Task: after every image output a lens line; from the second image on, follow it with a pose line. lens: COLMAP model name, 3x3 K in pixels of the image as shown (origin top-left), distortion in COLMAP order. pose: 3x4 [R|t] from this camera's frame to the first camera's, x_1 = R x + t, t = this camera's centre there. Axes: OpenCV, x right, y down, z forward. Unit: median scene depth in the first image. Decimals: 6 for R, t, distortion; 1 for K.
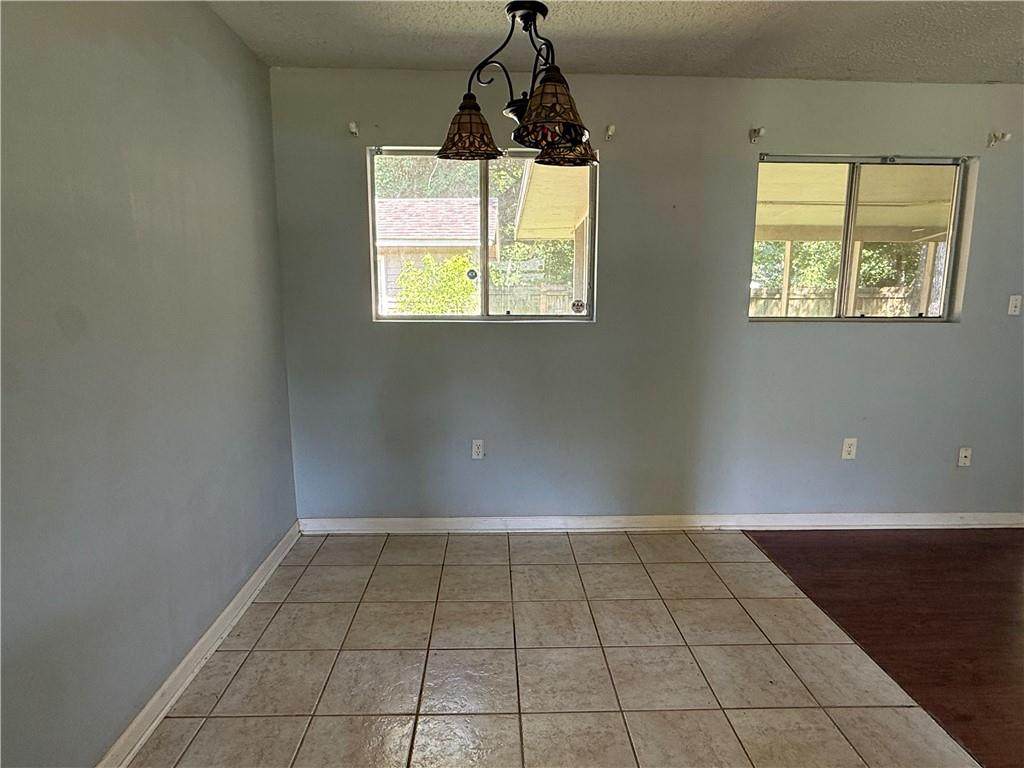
lens RADIAL K [[564.0, 0, 508.0], [0, 564.0, 380.2], [0, 0, 1]] dist [-0.004950, -0.000915]
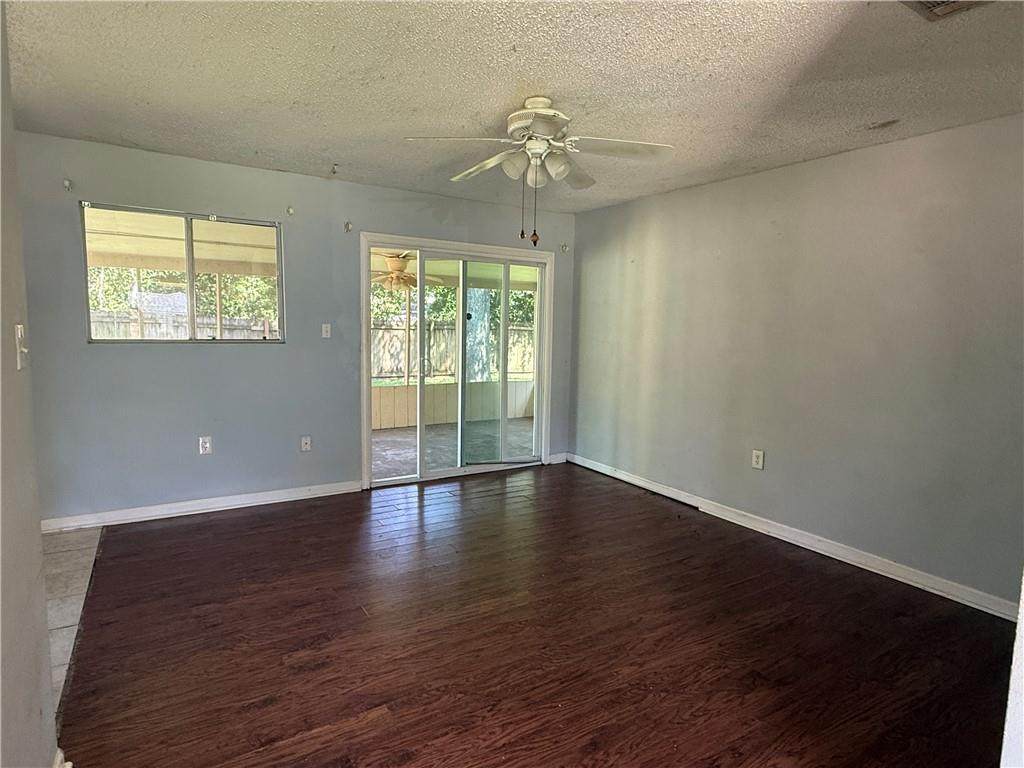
lens RADIAL K [[564.0, 0, 511.6], [0, 564.0, 388.7], [0, 0, 1]] dist [-0.004950, -0.000915]
pose [[0.861193, -0.042667, 0.506483, 0.567850], [0.063909, 0.997652, -0.024622, 0.071374], [-0.504243, 0.053573, 0.861898, -0.417256]]
